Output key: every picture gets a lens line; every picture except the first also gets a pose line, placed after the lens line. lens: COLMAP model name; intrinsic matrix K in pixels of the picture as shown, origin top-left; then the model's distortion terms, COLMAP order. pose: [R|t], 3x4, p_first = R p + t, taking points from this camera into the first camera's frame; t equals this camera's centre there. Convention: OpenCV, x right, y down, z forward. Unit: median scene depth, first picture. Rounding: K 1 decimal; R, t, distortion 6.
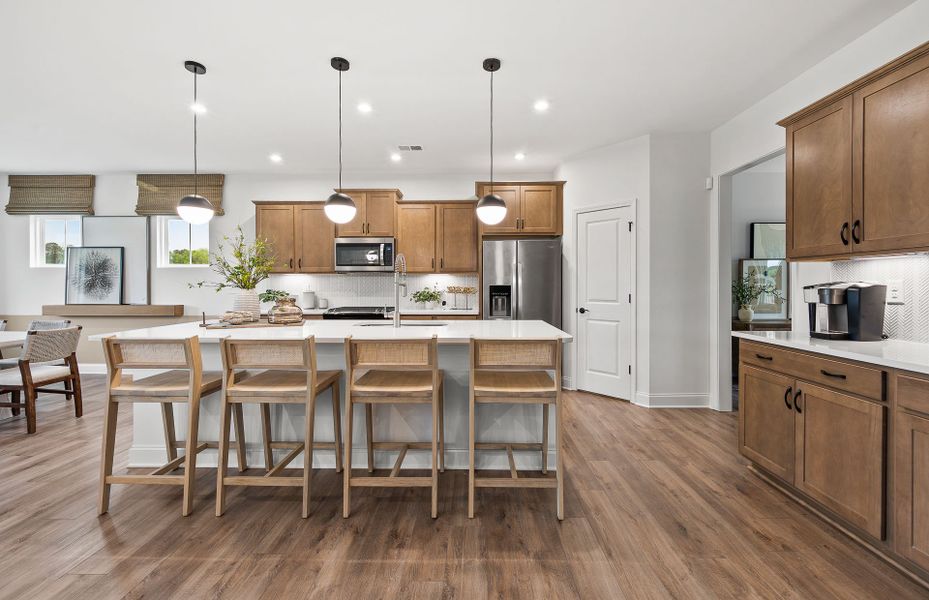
lens RADIAL K [[386.2, 0, 468.7], [0, 386.2, 292.0], [0, 0, 1]] dist [-0.004365, -0.000119]
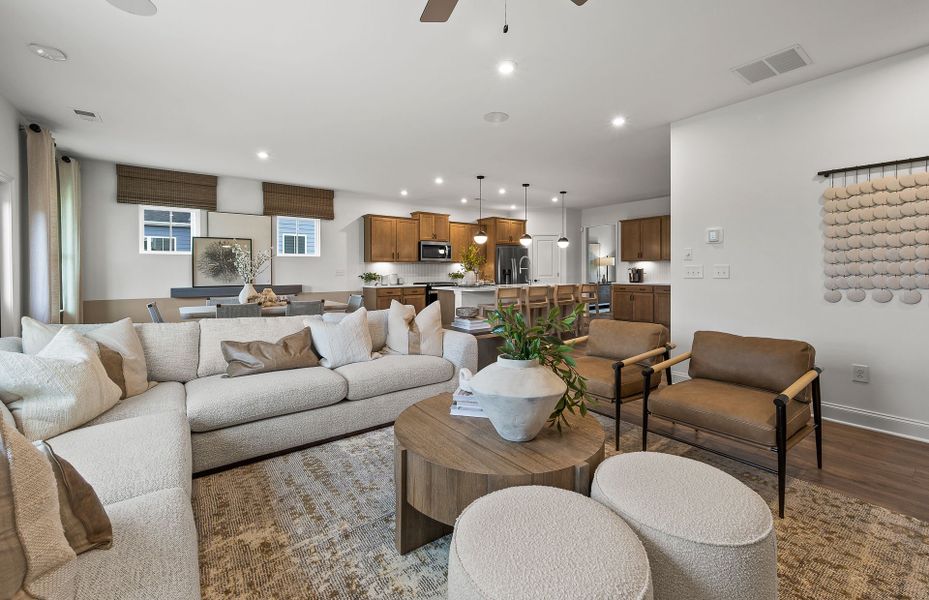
lens RADIAL K [[386.2, 0, 468.7], [0, 386.2, 292.0], [0, 0, 1]] dist [-0.004365, -0.000119]
pose [[0.789643, -0.039167, 0.612316, -1.108920], [0.014359, 0.998867, 0.045375, 0.007529], [-0.613399, -0.027038, 0.789310, -0.417716]]
